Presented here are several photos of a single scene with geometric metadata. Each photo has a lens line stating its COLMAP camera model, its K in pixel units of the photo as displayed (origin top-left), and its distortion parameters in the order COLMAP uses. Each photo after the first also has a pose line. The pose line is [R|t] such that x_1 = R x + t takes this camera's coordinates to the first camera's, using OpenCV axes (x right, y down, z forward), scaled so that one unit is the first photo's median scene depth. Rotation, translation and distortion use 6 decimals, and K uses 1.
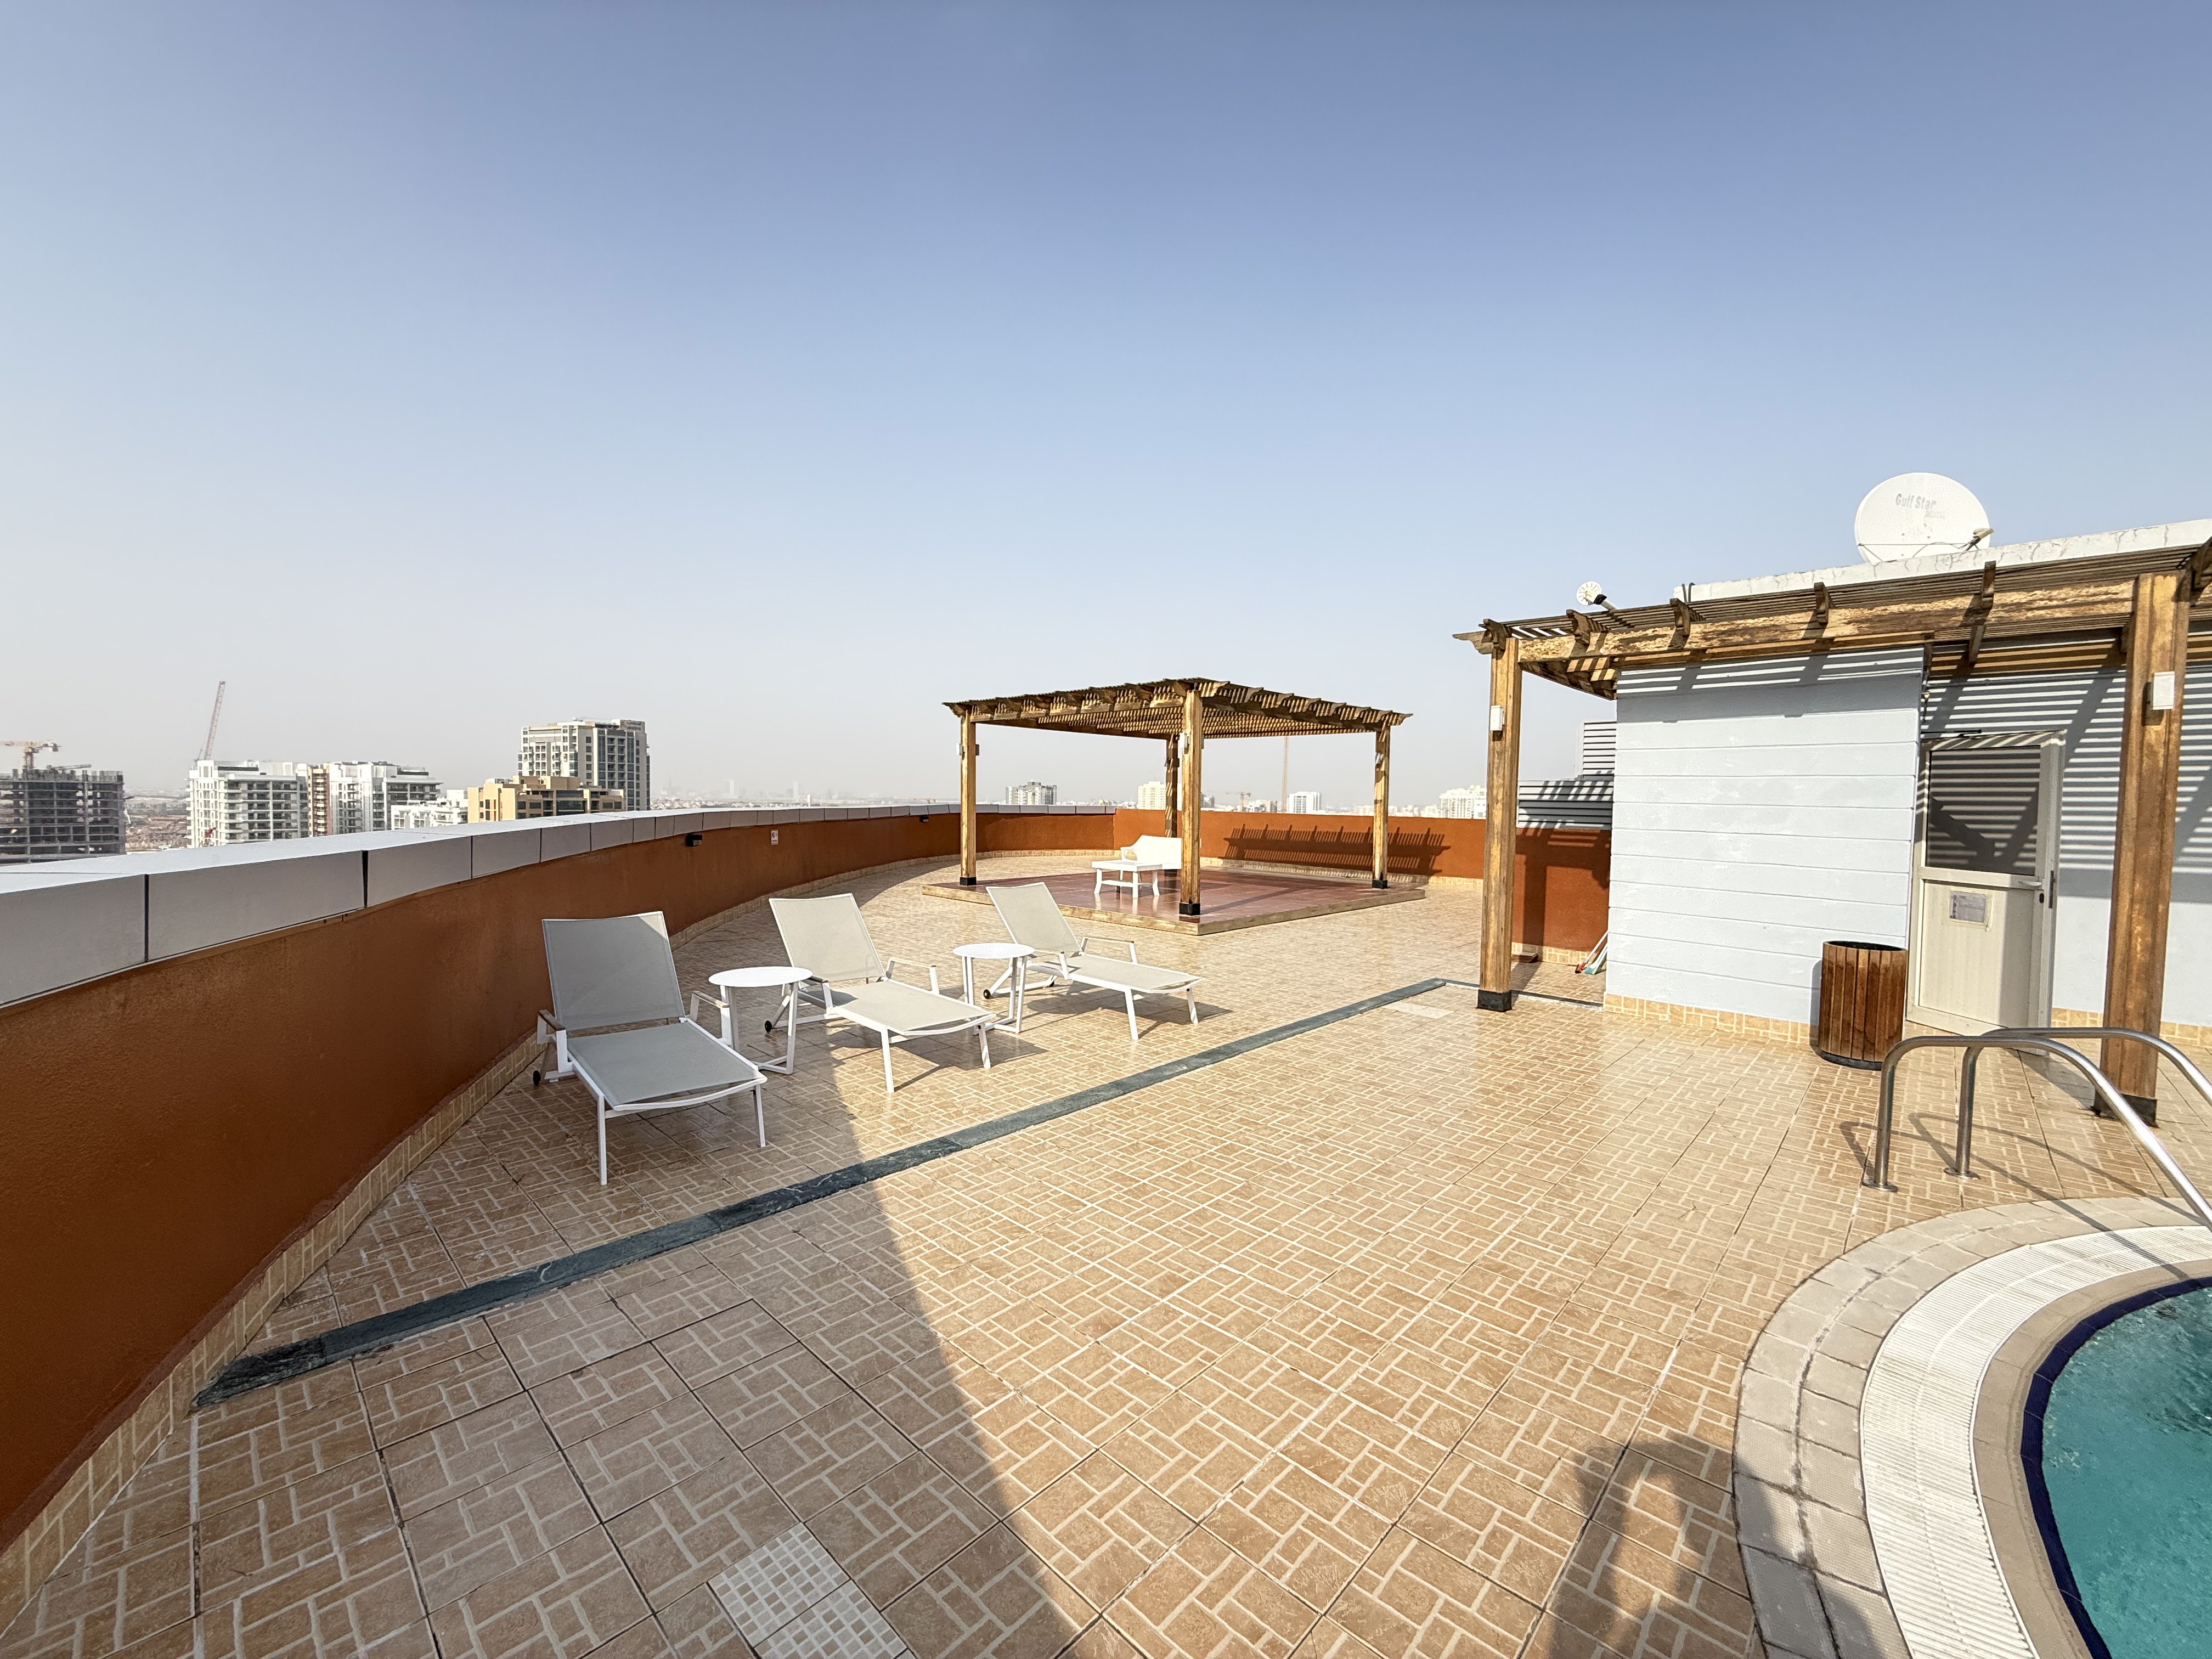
lens RADIAL K [[881.9, 0, 1106.8], [0, 881.9, 830.6], [0, 0, 1]] dist [0.001166, -0.000180]
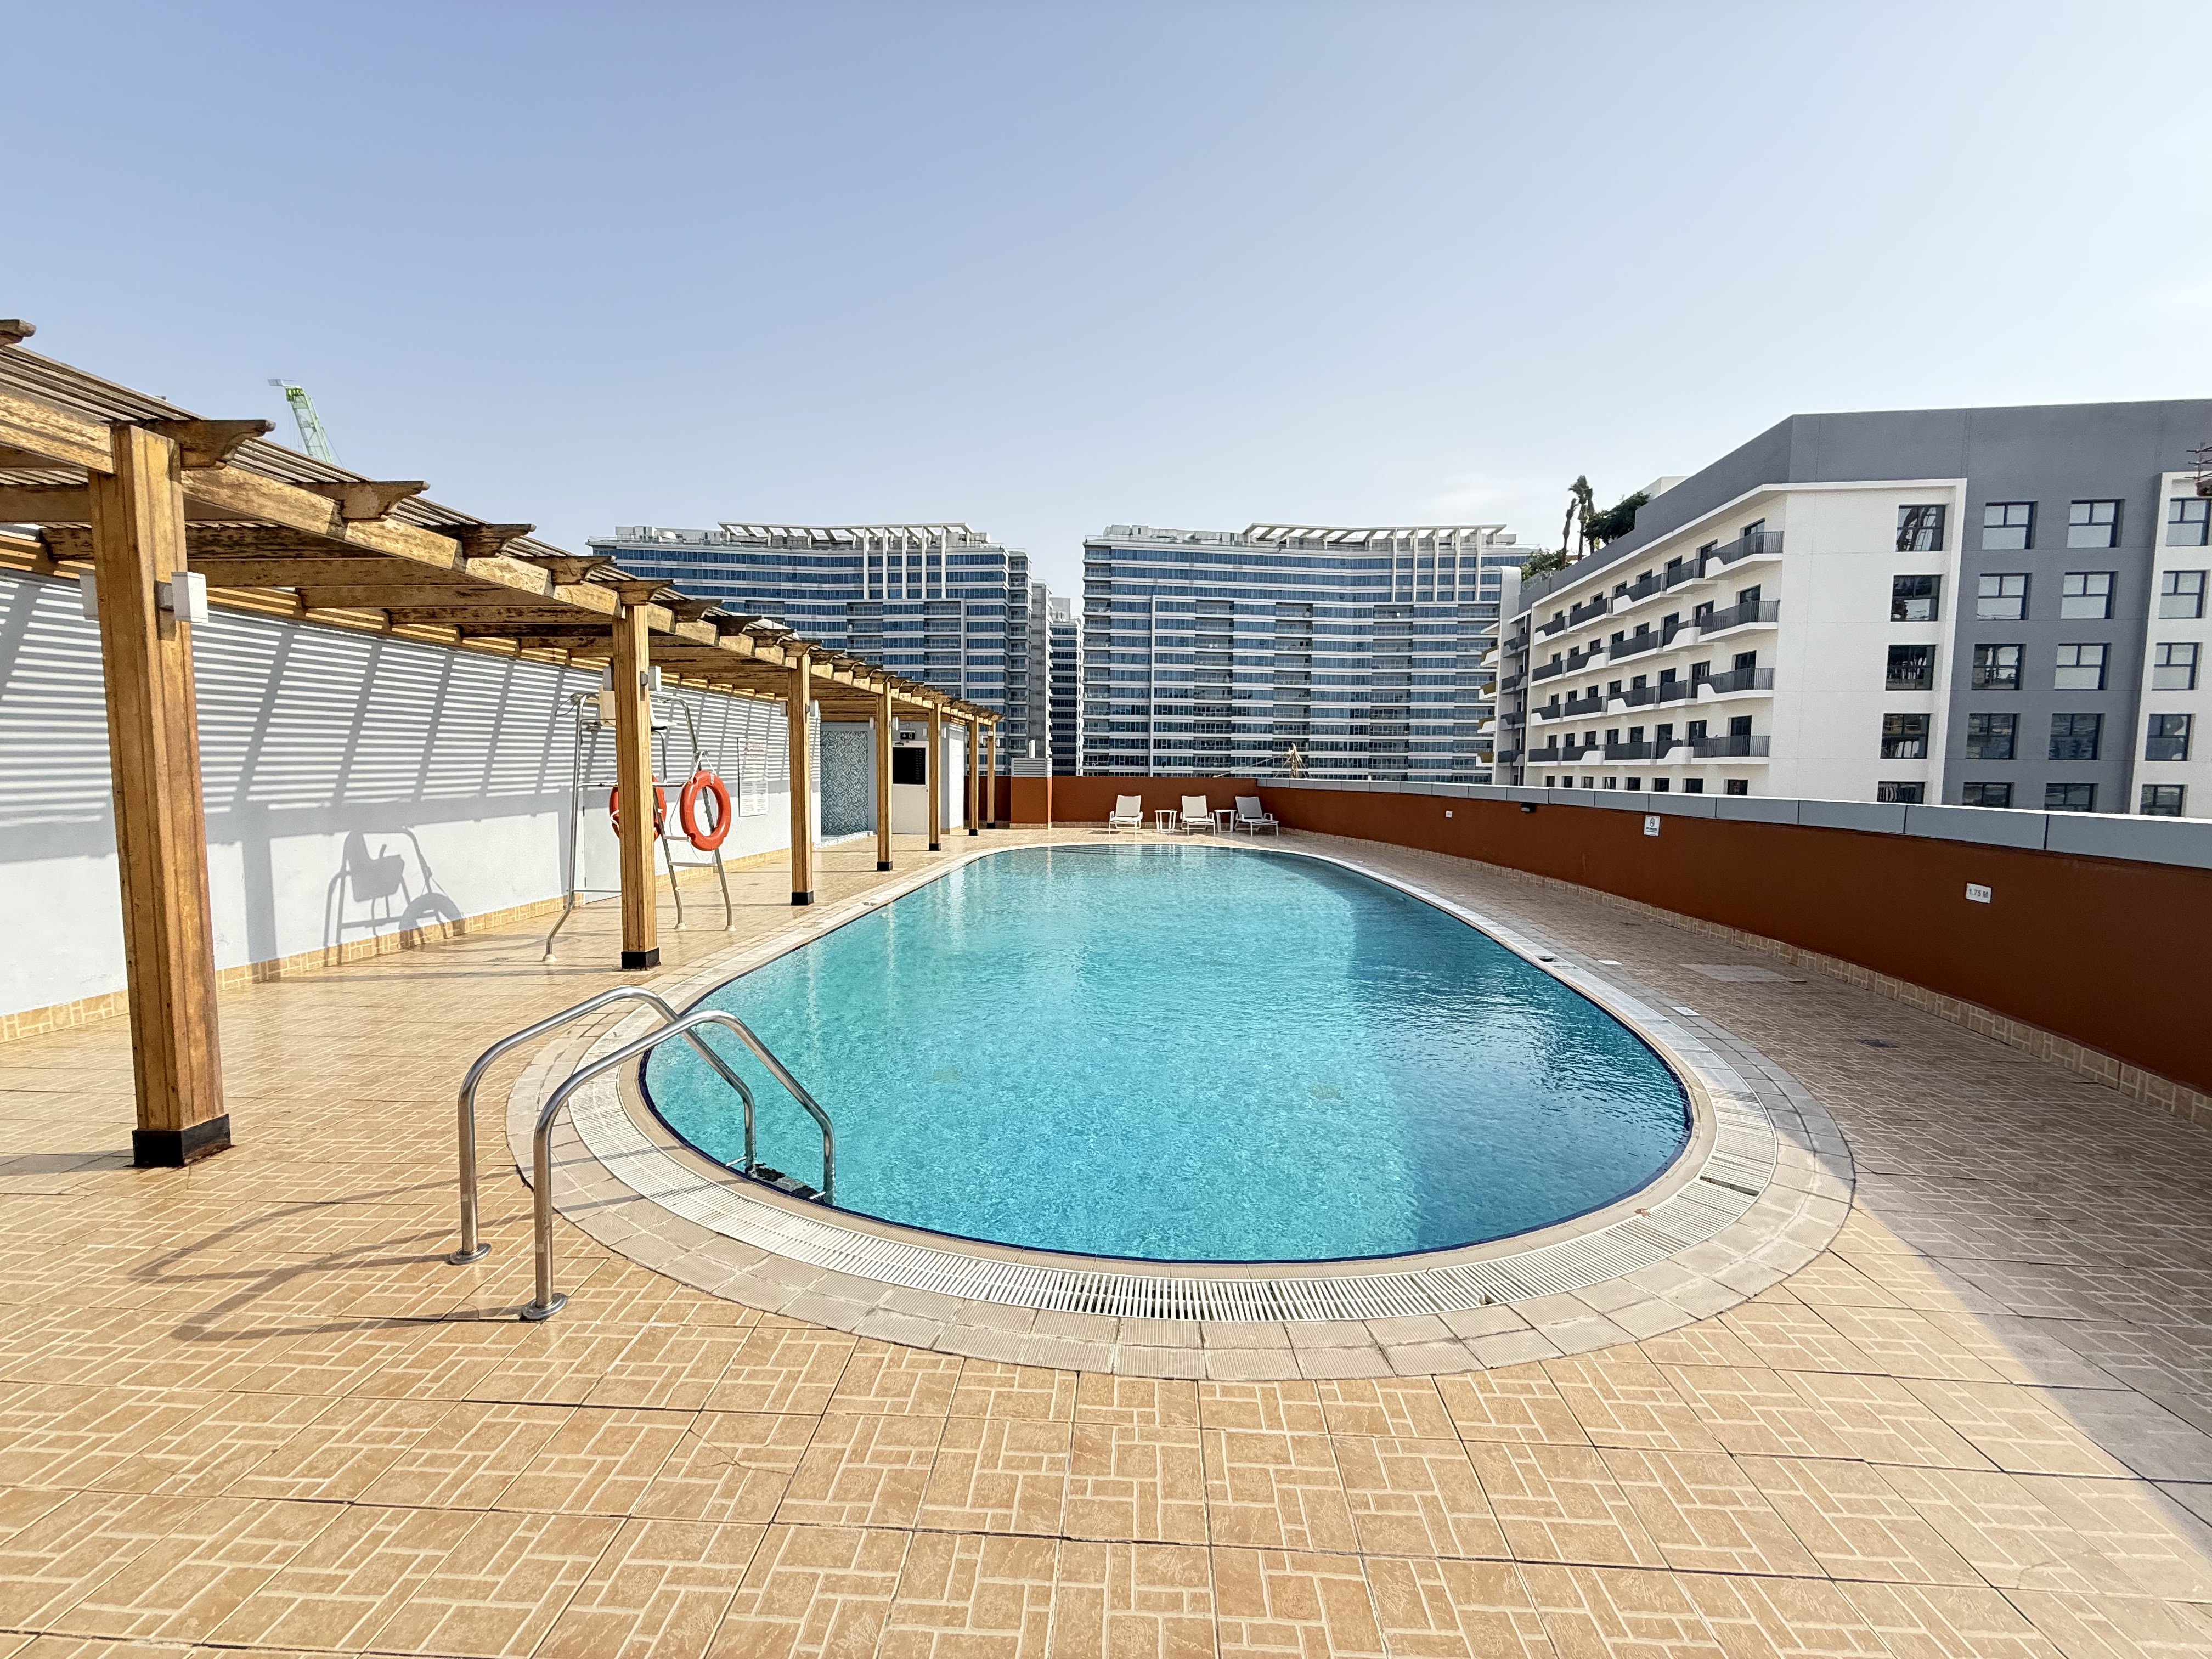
lens RADIAL K [[881.9, 0, 1107.7], [0, 881.9, 831.8], [0, 0, 1]] dist [0.001166, -0.000180]
pose [[-0.653063, -0.079222, 0.753149, 0.079584], [0.007578, 0.993780, 0.111104, -0.034455], [-0.757266, 0.078265, -0.648400, 0.901243]]
